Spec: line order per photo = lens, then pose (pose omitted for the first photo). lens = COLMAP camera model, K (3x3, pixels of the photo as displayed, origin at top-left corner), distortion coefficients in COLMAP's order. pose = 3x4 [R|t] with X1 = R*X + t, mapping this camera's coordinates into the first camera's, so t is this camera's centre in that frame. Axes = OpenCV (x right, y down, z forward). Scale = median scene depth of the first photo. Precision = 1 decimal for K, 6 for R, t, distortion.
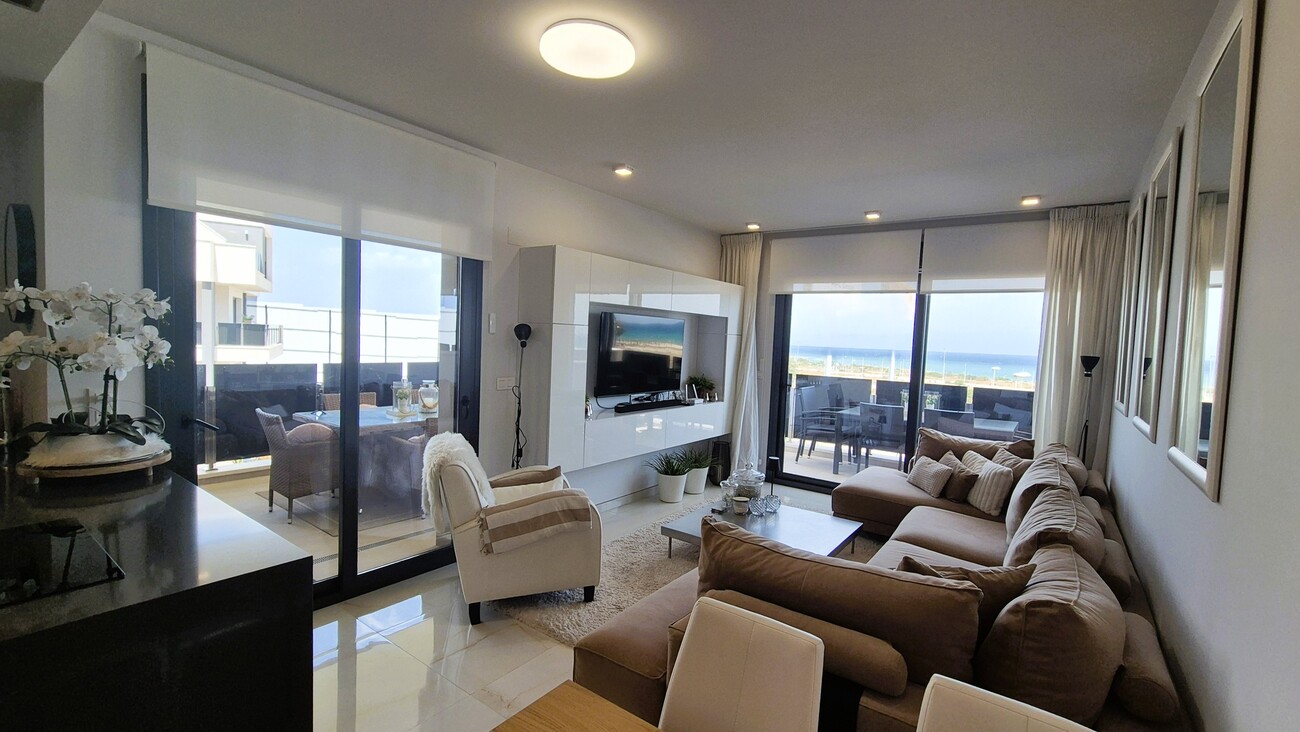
lens RADIAL K [[555.5, 0, 657.0], [0, 555.5, 367.6], [0, 0, 1]] dist [0.002678, 0.000321]
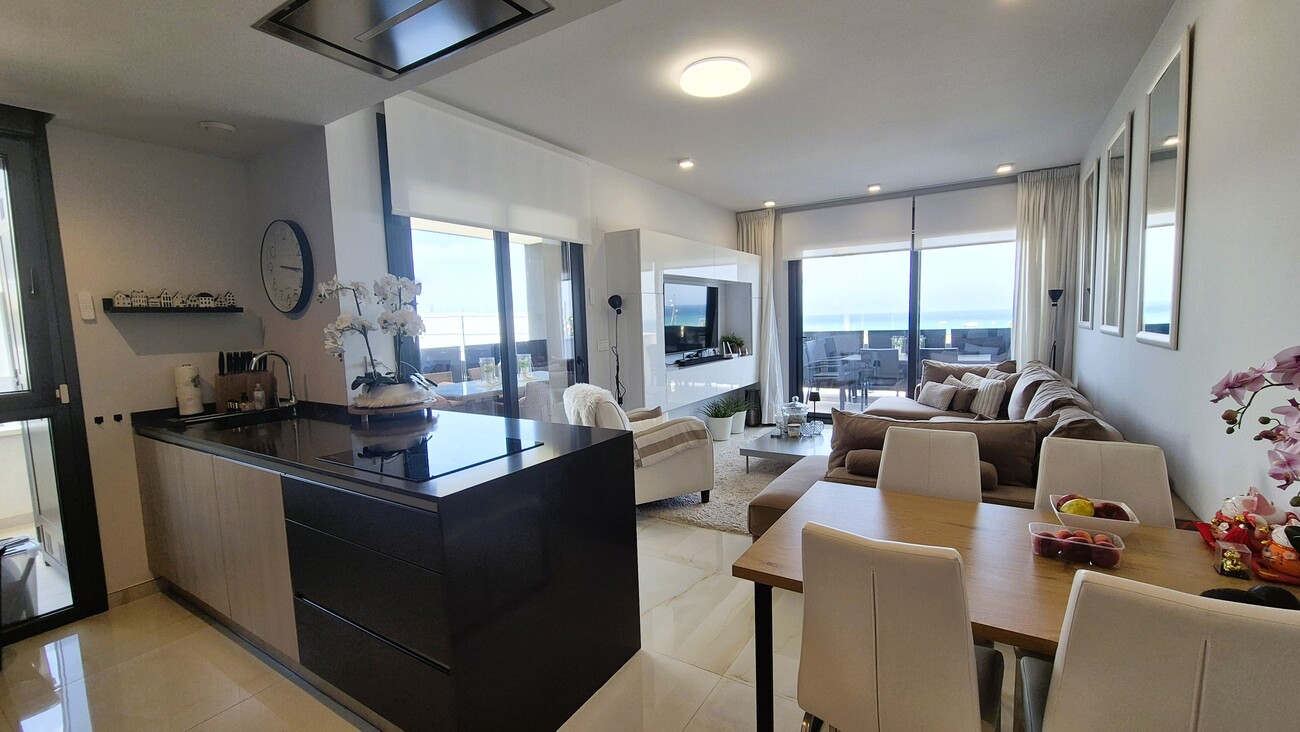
lens RADIAL K [[536.5, 0, 652.0], [0, 536.5, 369.9], [0, 0, 1]] dist [0.000812, 0.000516]
pose [[0.995253, -0.080634, 0.054497, -0.189427], [0.078306, 0.995976, 0.043601, 0.031566], [-0.057793, -0.039126, 0.997562, -0.149733]]
